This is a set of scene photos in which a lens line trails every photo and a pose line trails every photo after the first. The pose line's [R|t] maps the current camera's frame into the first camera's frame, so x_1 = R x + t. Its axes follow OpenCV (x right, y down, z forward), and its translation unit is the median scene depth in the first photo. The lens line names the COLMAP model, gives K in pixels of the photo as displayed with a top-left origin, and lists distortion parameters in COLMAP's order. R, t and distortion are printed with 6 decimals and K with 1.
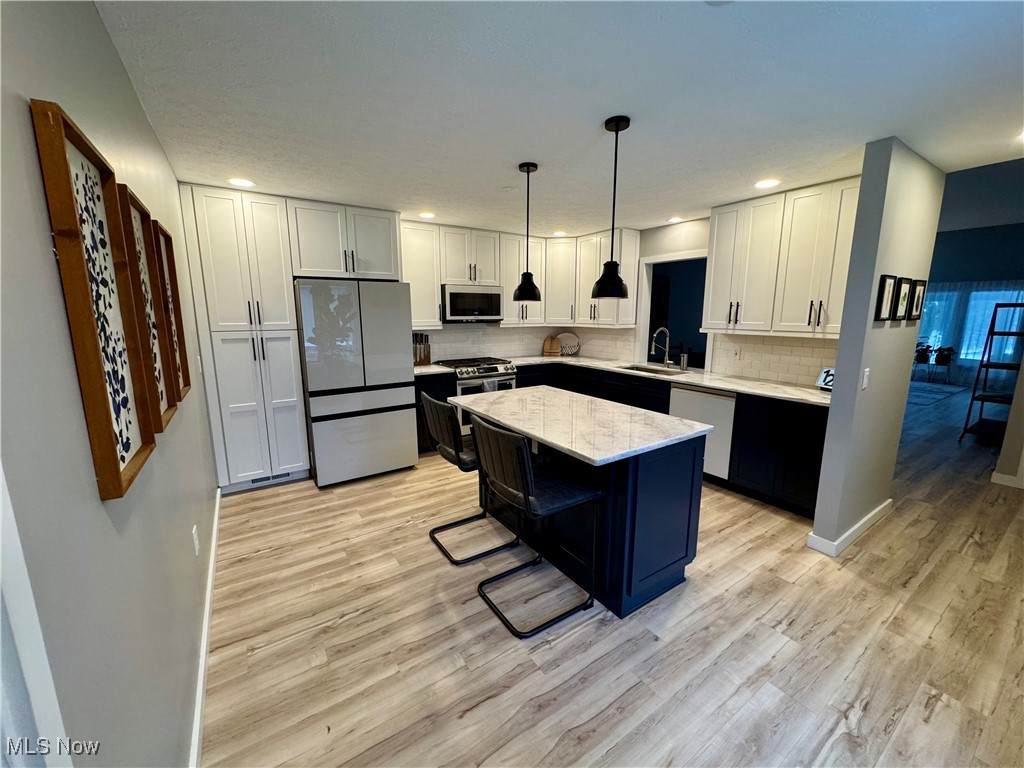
lens RADIAL K [[409.7, 0, 512.7], [0, 409.7, 383.6], [0, 0, 1]] dist [-0.002509, 0.000560]
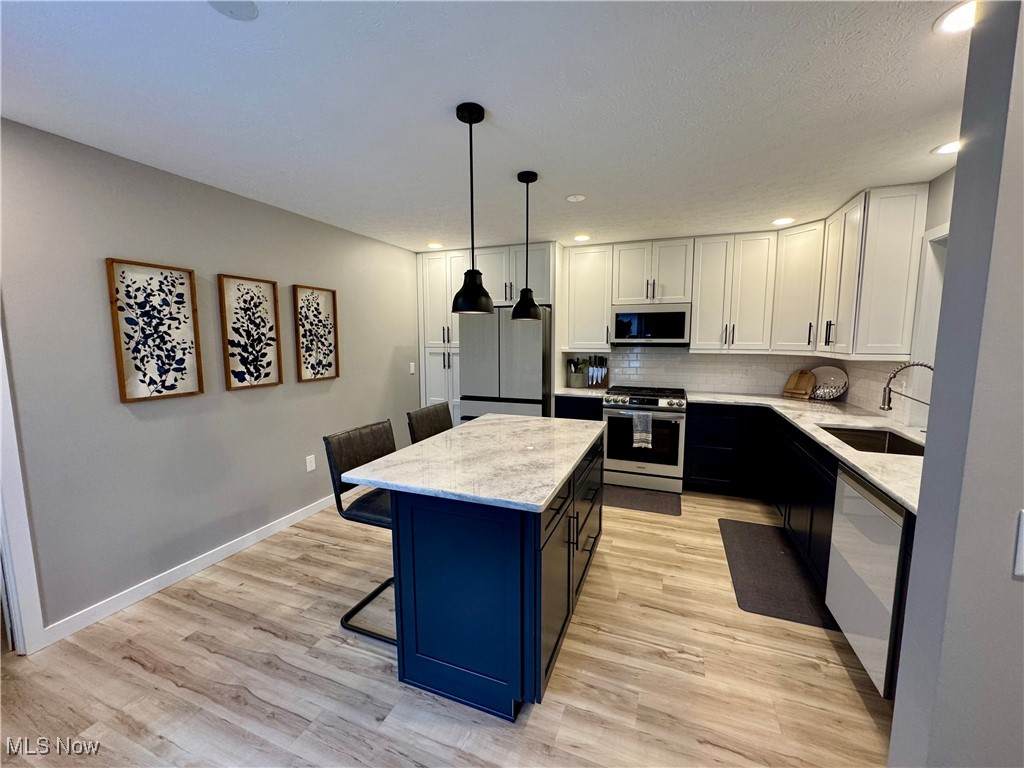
lens RADIAL K [[409.7, 0, 509.9], [0, 409.7, 382.6], [0, 0, 1]] dist [-0.002509, 0.000560]
pose [[0.566162, 0.088489, -0.819530, 0.653850], [-0.142990, 0.989691, 0.008079, -0.053773], [0.811797, 0.112610, 0.572979, 0.389255]]
